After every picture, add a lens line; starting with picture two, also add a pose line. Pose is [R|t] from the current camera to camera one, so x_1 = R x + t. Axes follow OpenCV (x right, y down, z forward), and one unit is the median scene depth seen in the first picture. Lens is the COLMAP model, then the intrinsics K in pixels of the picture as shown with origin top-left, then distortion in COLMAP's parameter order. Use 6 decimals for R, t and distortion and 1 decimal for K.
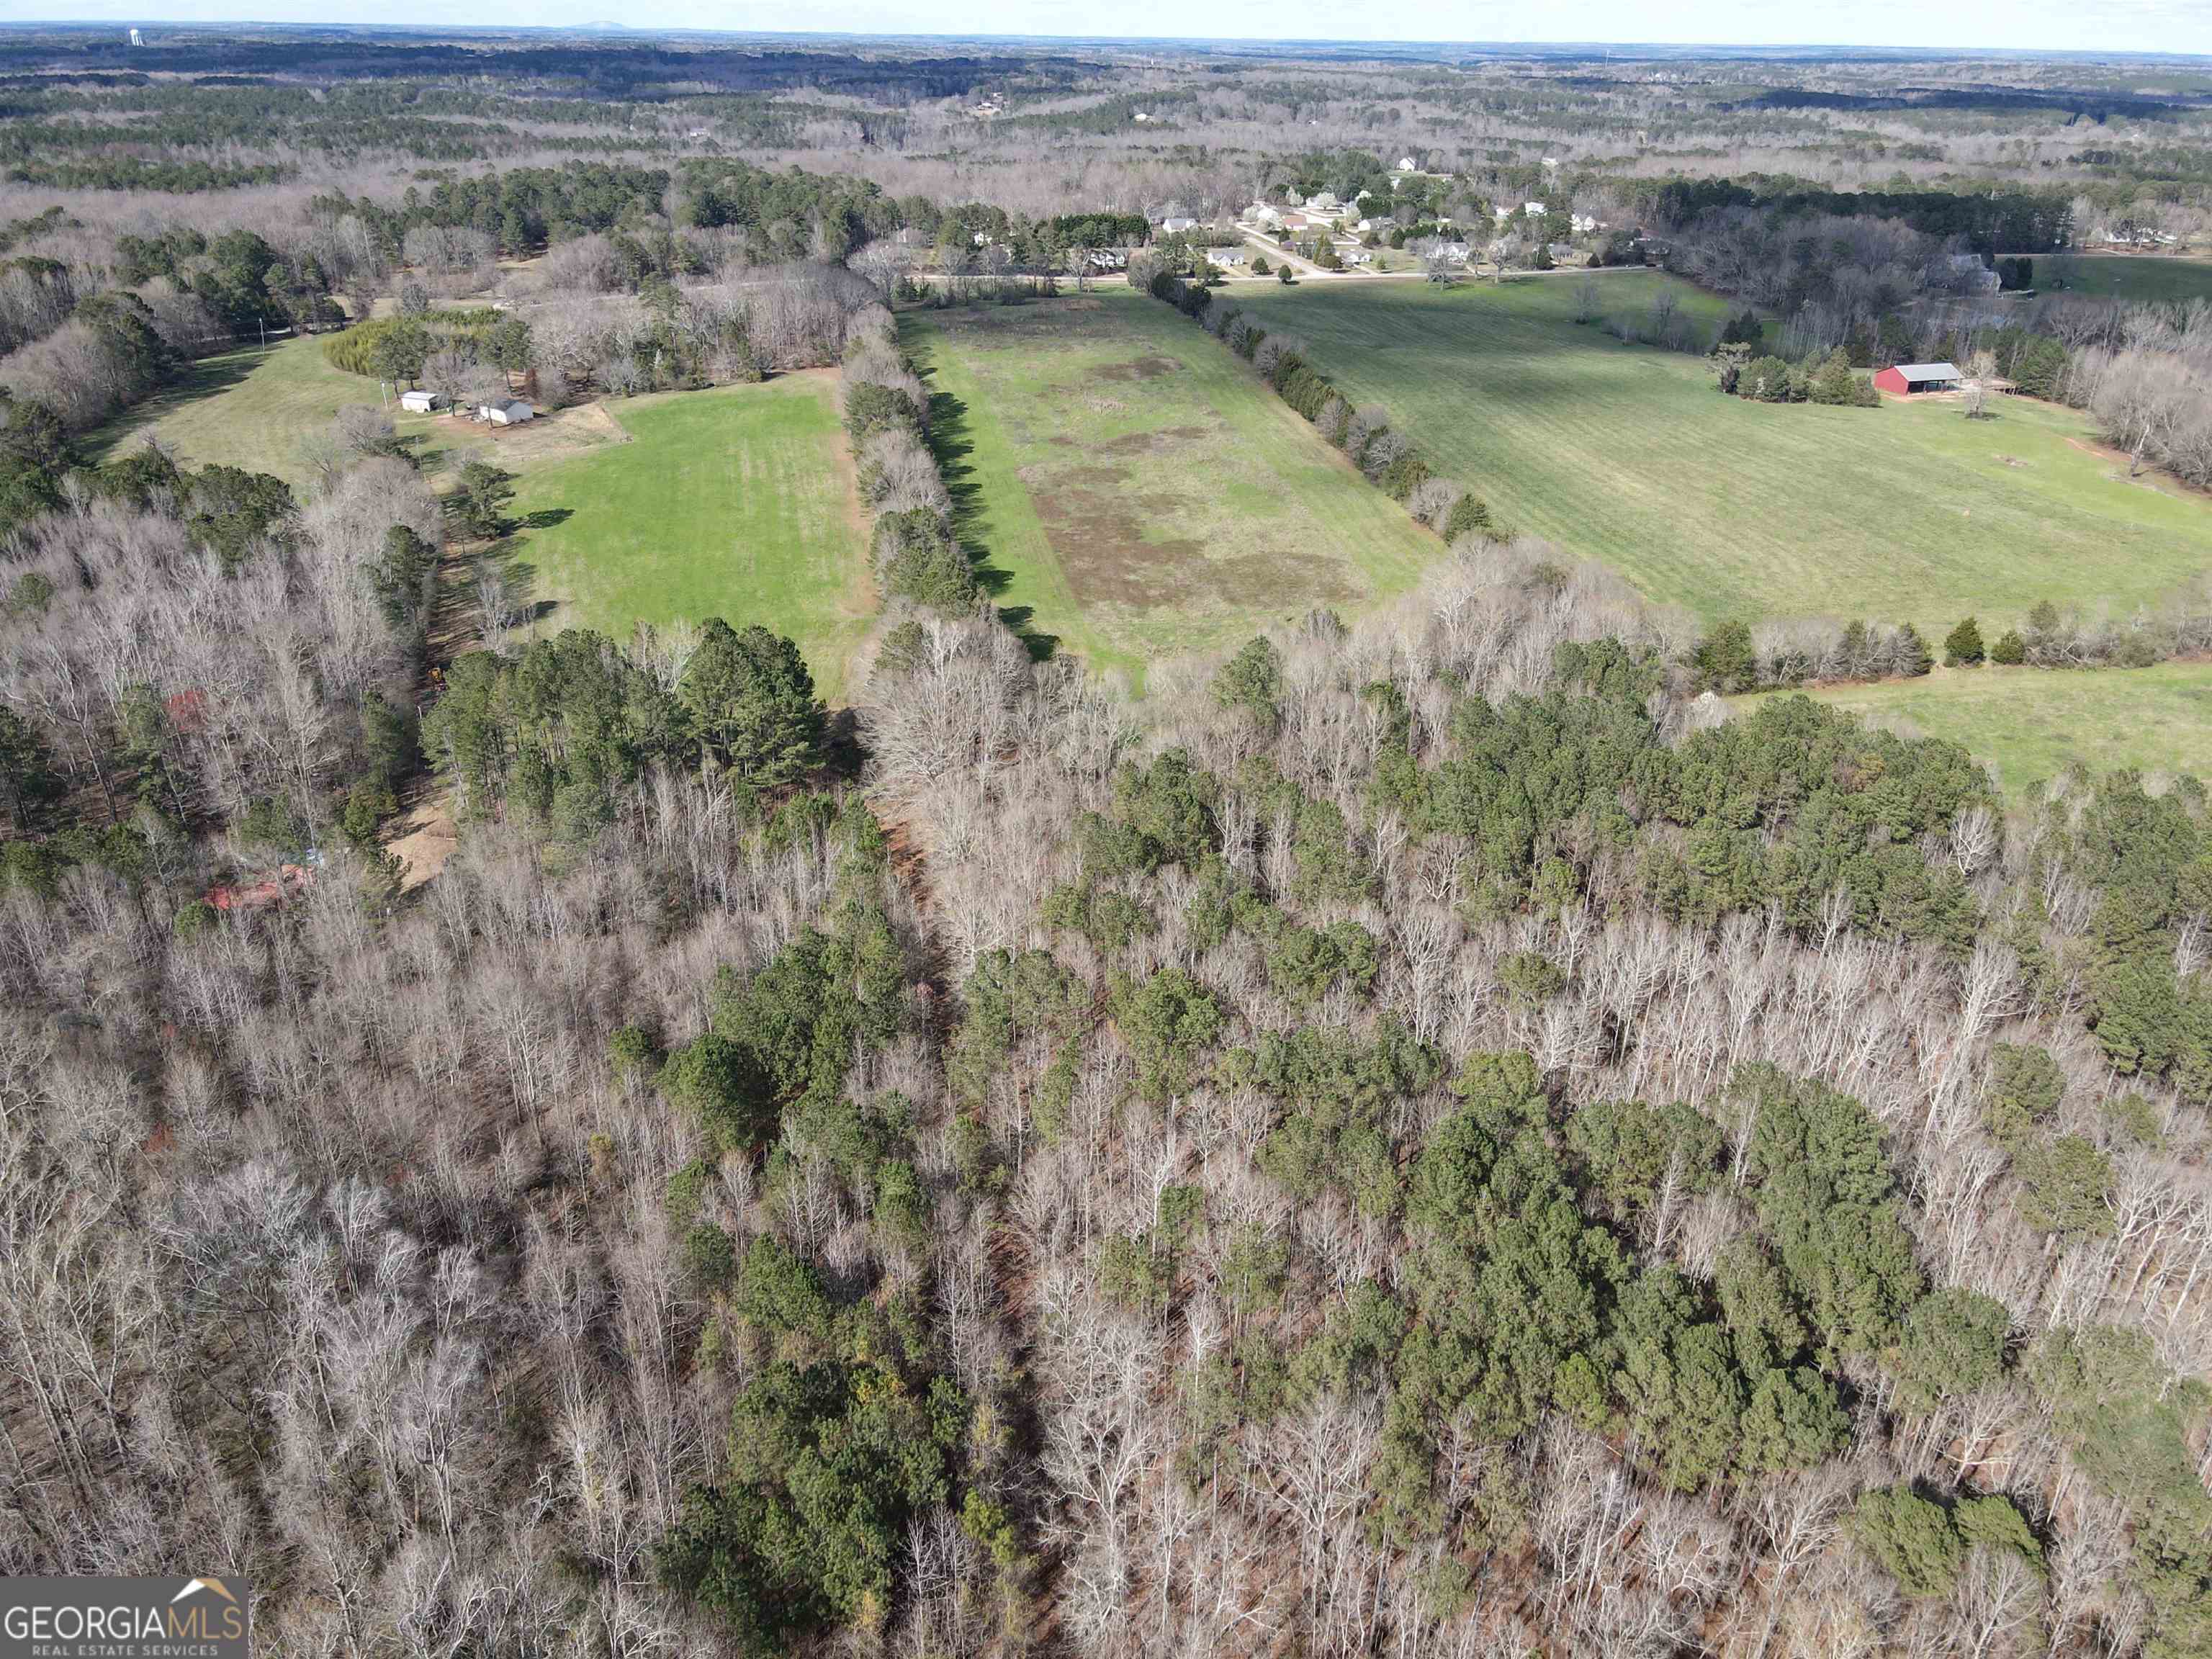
lens RADIAL K [[1533.0, 0, 1080.1], [0, 1533.0, 822.4], [0, 0, 1]] dist [0.035666, 0.000384]
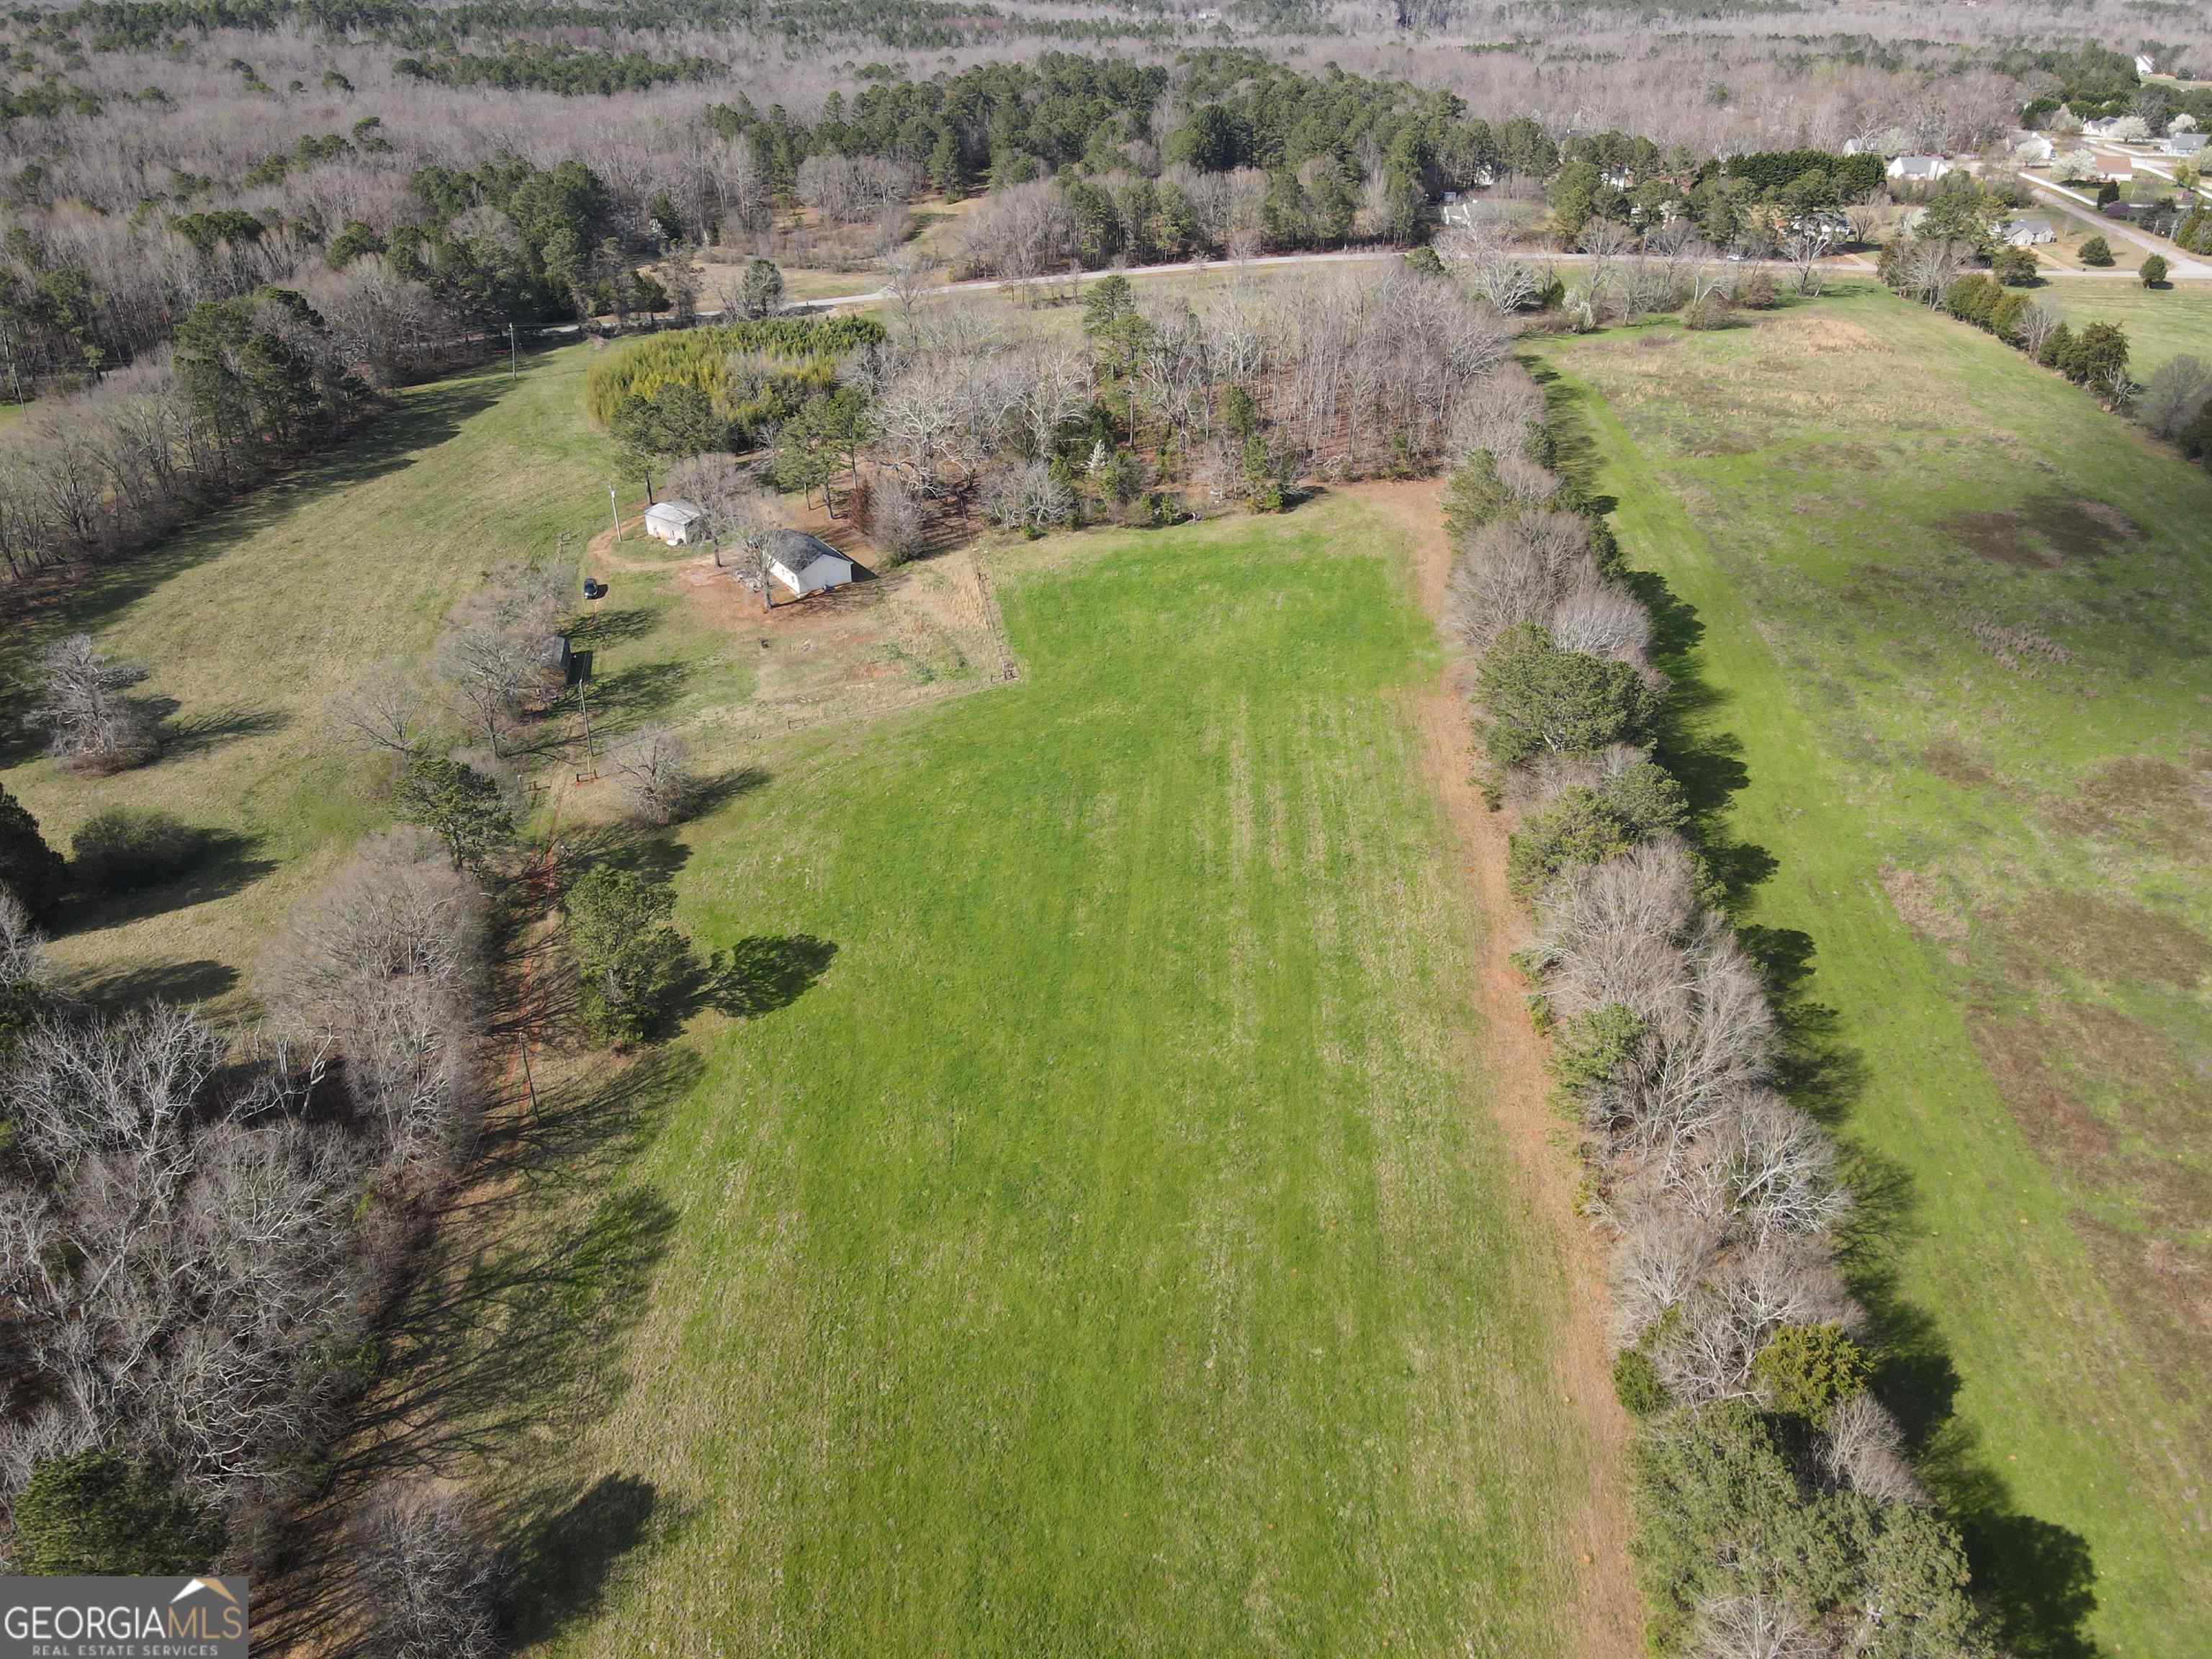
lens RADIAL K [[1573.8, 0, 1115.1], [0, 1573.8, 840.8], [0, 0, 1]] dist [0.000400, 0.020833]
pose [[0.963165, 0.135060, -0.232534, -0.090165], [-0.120003, 0.989721, 0.077791, -0.156609], [0.240650, -0.047021, 0.969472, 0.342388]]
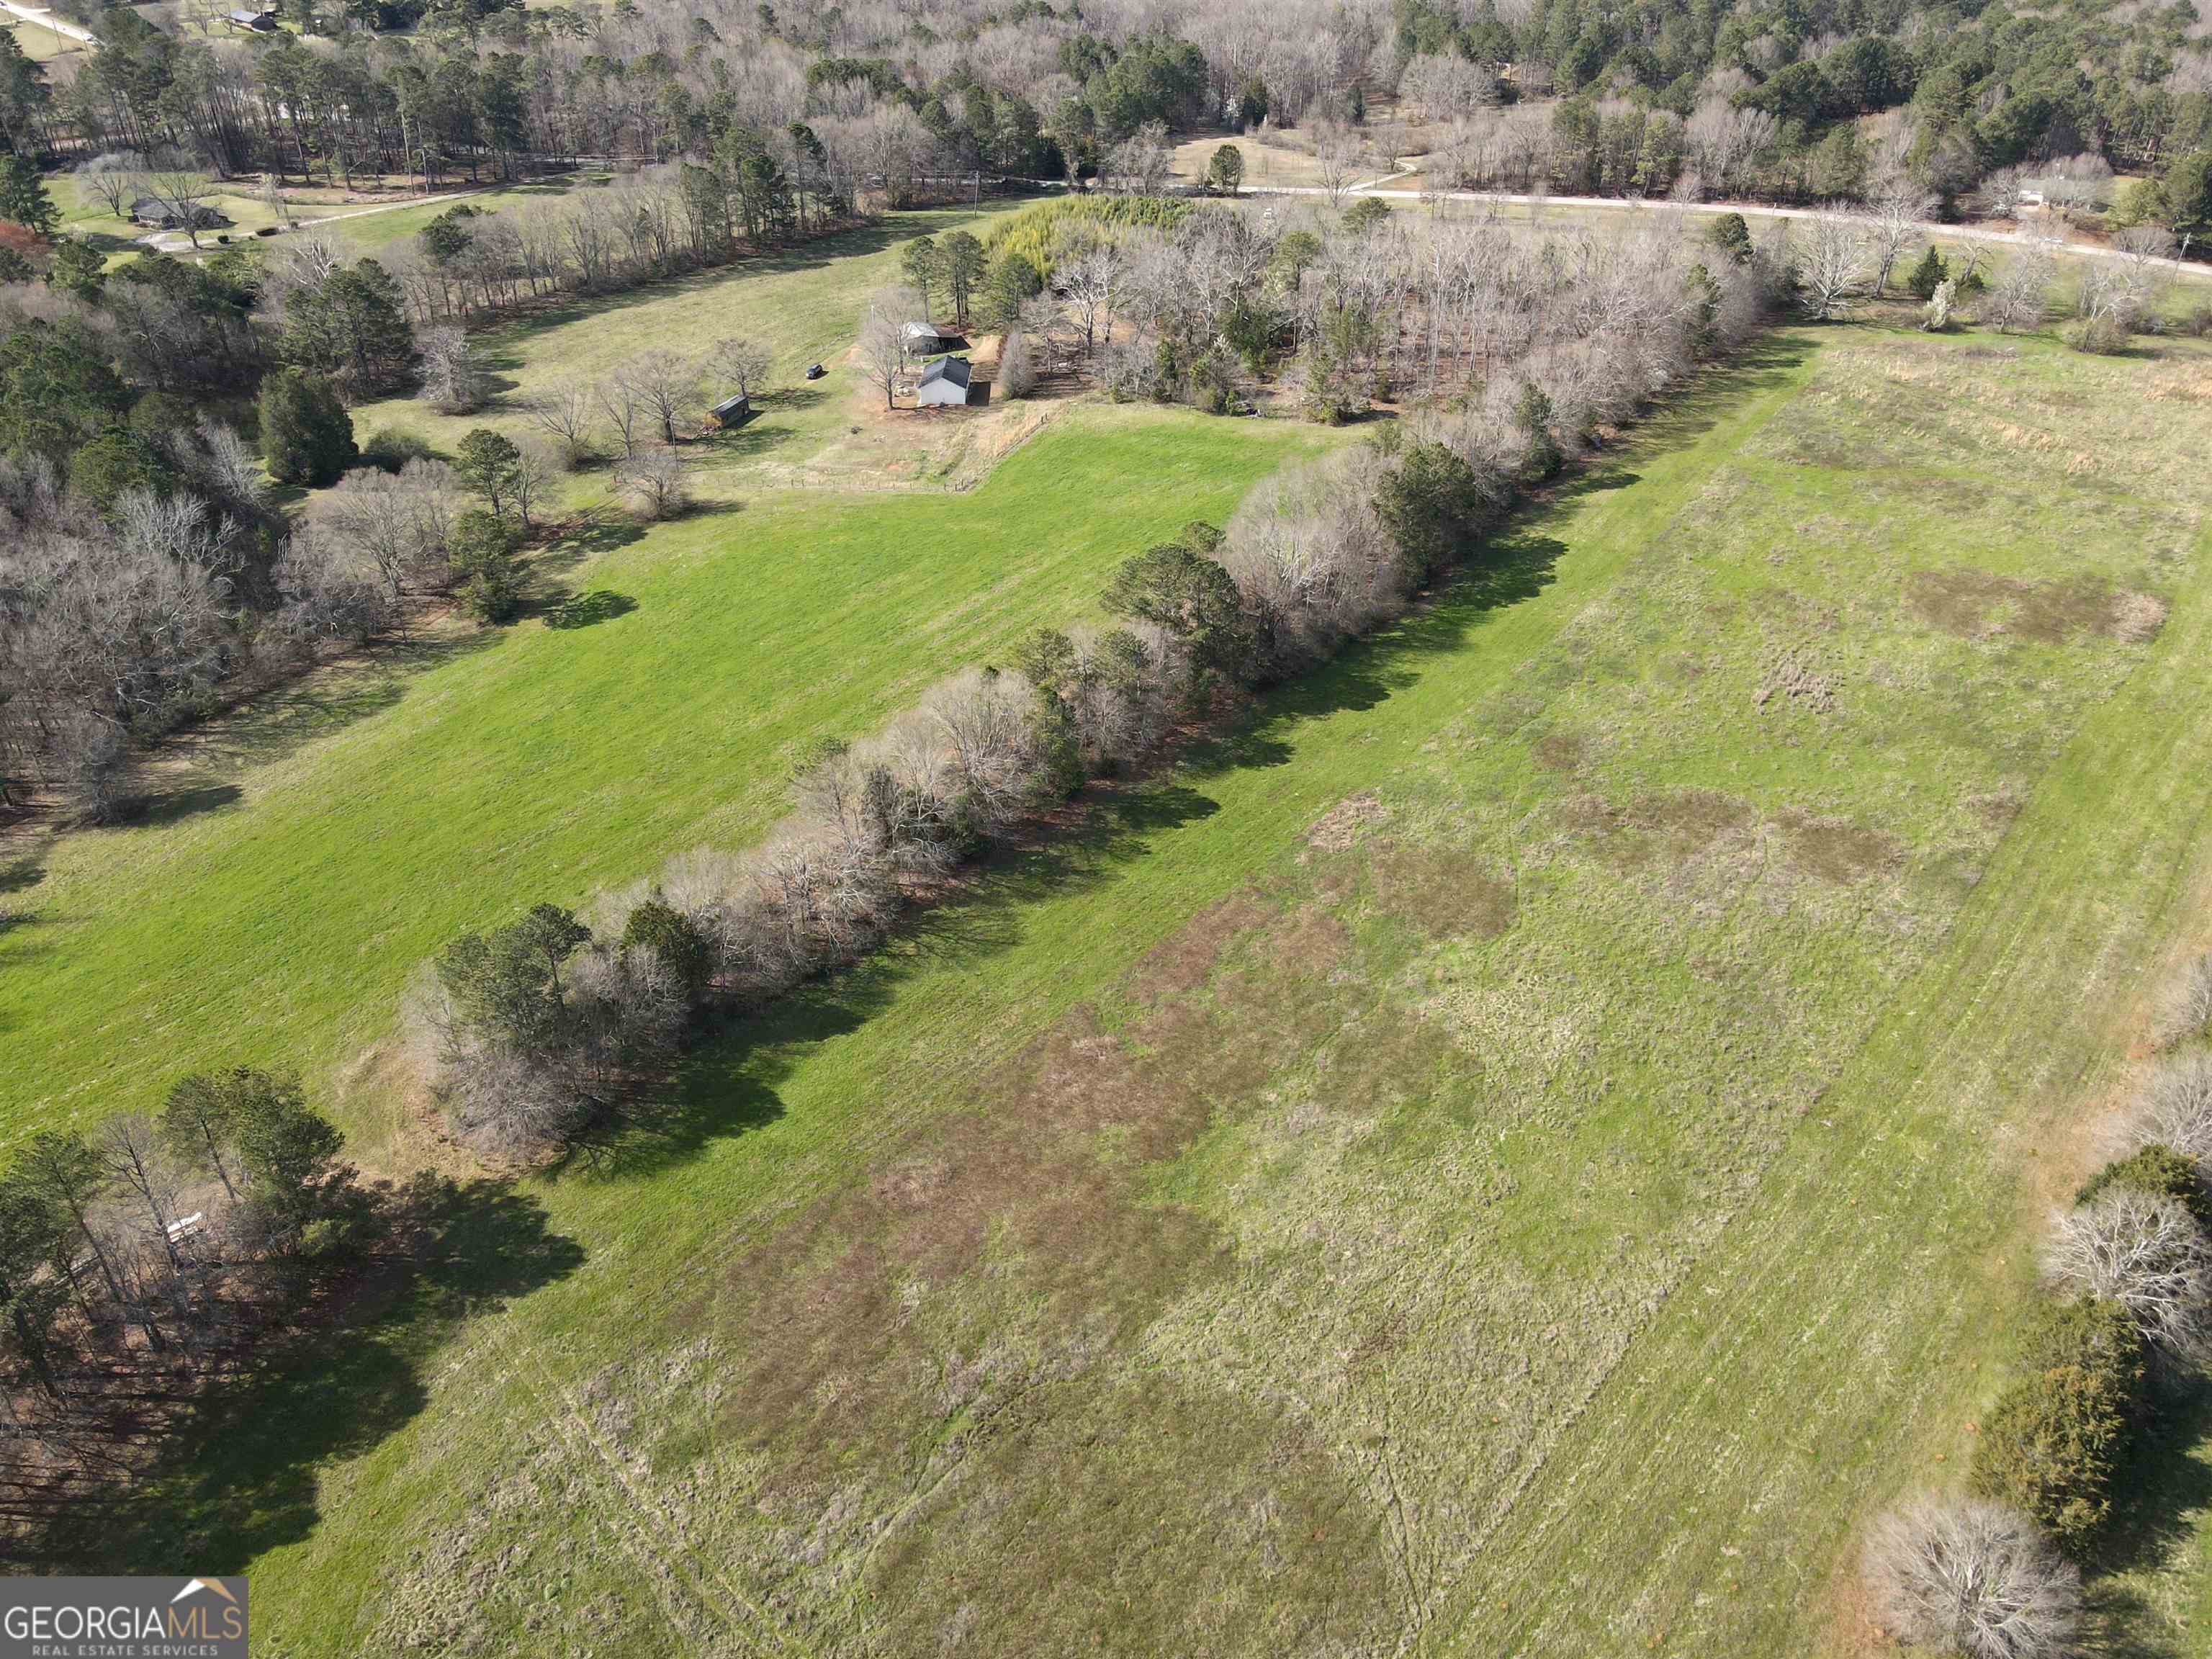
lens RADIAL K [[1611.5, 0, 1142.7], [0, 1611.5, 830.2], [0, 0, 1]] dist [-0.002868, 0.034859]
pose [[0.655364, 0.424844, -0.624505, 0.147664], [-0.350042, 0.903500, 0.247302, -0.203414], [0.669305, 0.056530, 0.740834, 0.373248]]
